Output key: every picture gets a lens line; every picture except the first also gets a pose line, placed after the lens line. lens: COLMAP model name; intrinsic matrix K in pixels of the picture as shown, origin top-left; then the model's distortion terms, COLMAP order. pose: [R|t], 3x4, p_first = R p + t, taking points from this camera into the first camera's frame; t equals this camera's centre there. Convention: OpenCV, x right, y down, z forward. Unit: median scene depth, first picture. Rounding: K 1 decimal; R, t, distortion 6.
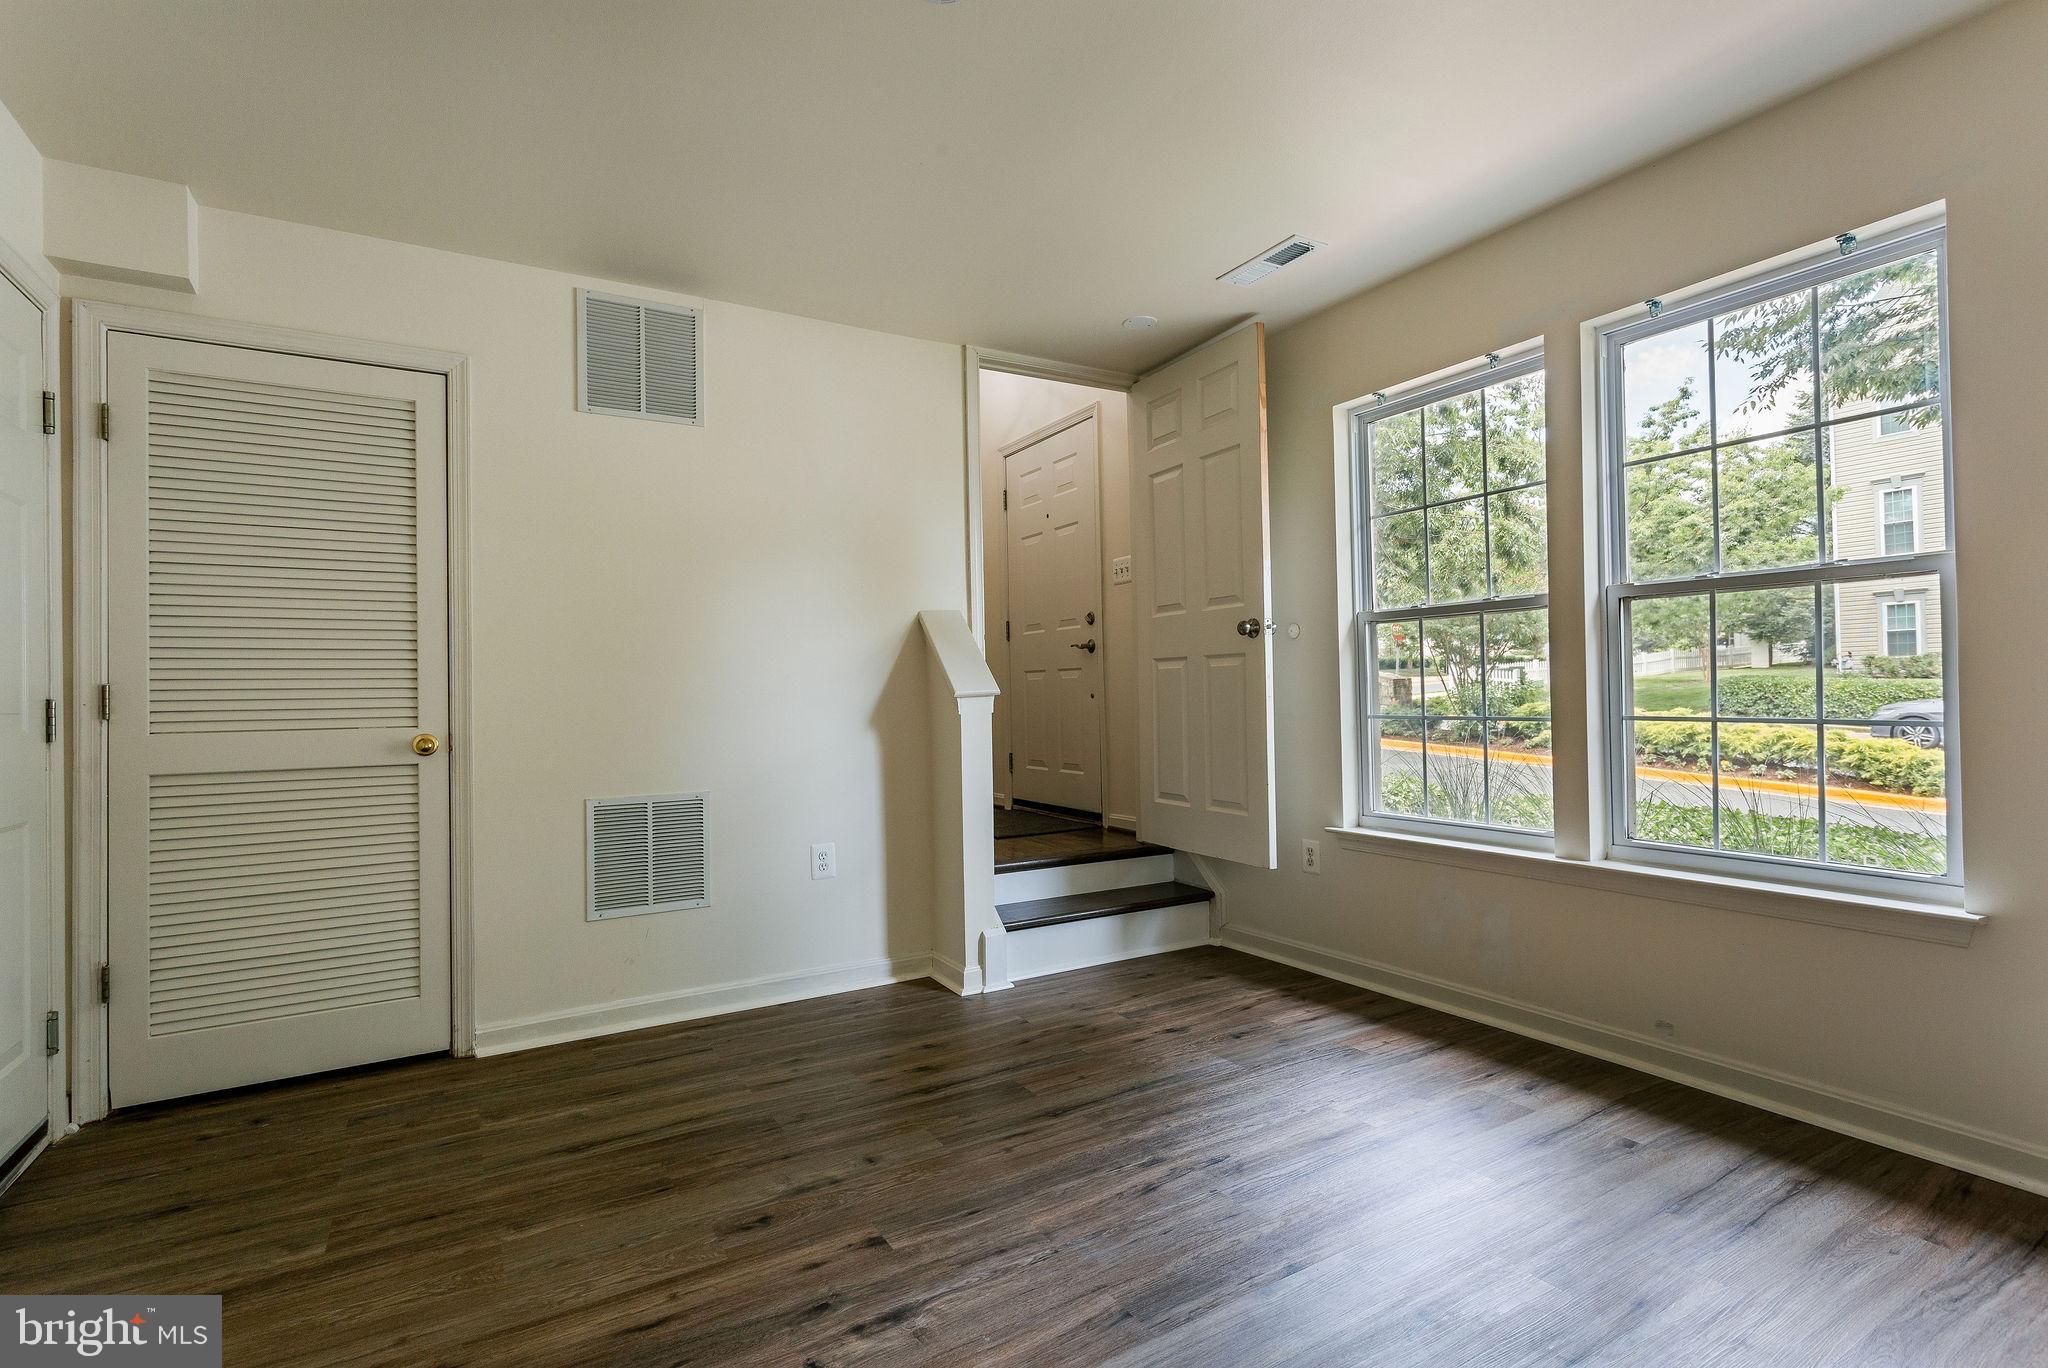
lens RADIAL K [[996.2, 0, 1043.4], [0, 996.2, 682.3], [0, 0, 1]] dist [-0.002884, 0.003381]
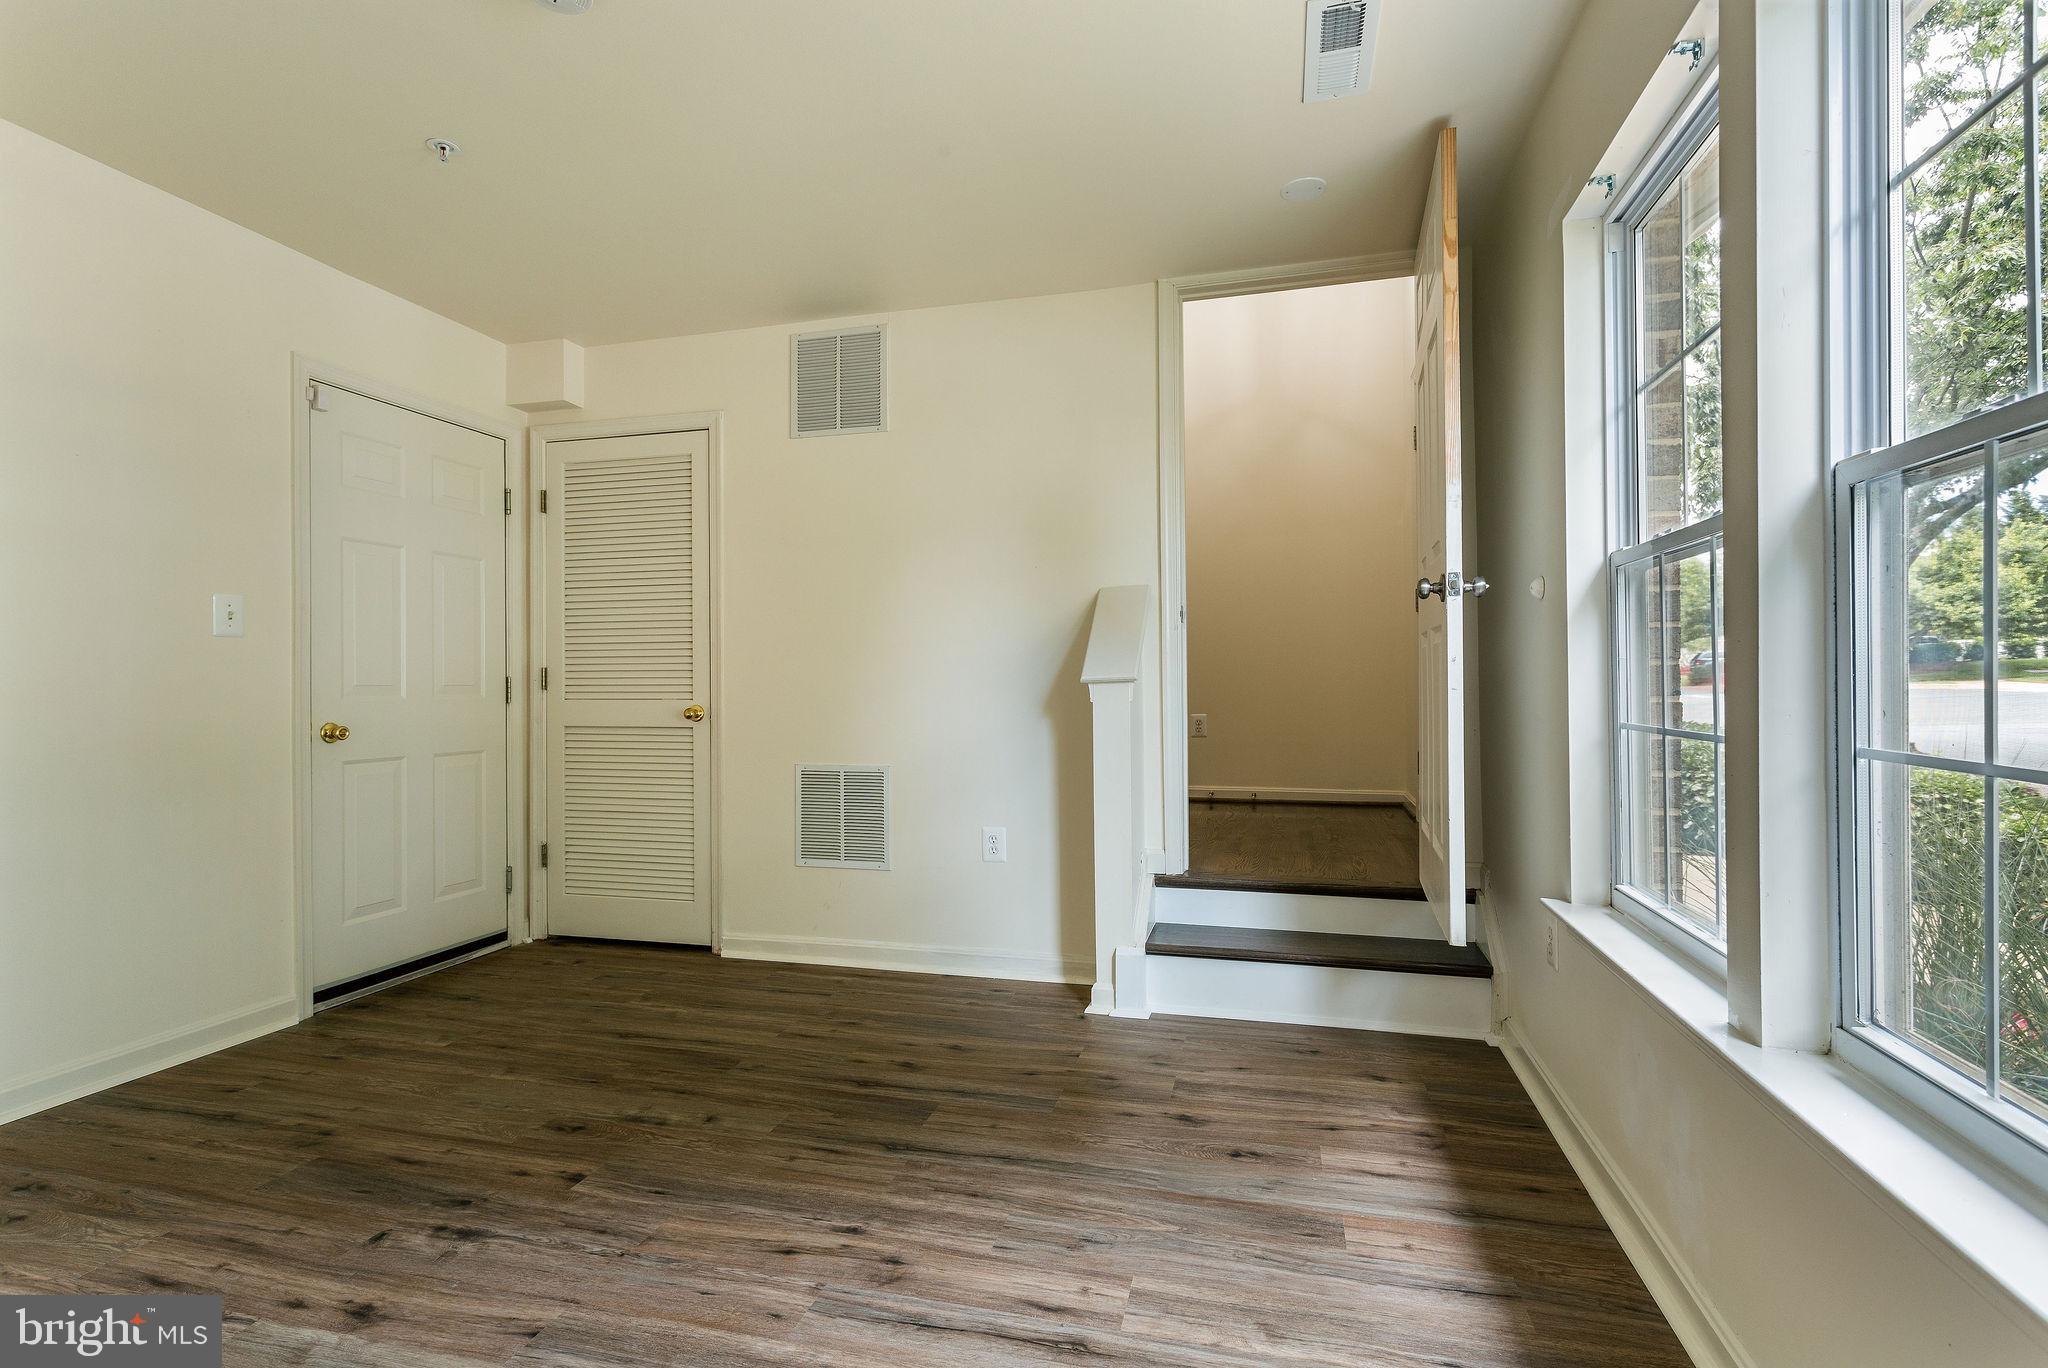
lens RADIAL K [[996.2, 0, 1022.5], [0, 996.2, 683.3], [0, 0, 1]] dist [-0.002884, 0.003381]
pose [[0.683068, 0.013977, -0.730221, 0.645013], [0.001626, 0.999785, 0.020658, -0.003813], [0.730353, -0.015298, 0.682898, 0.414172]]
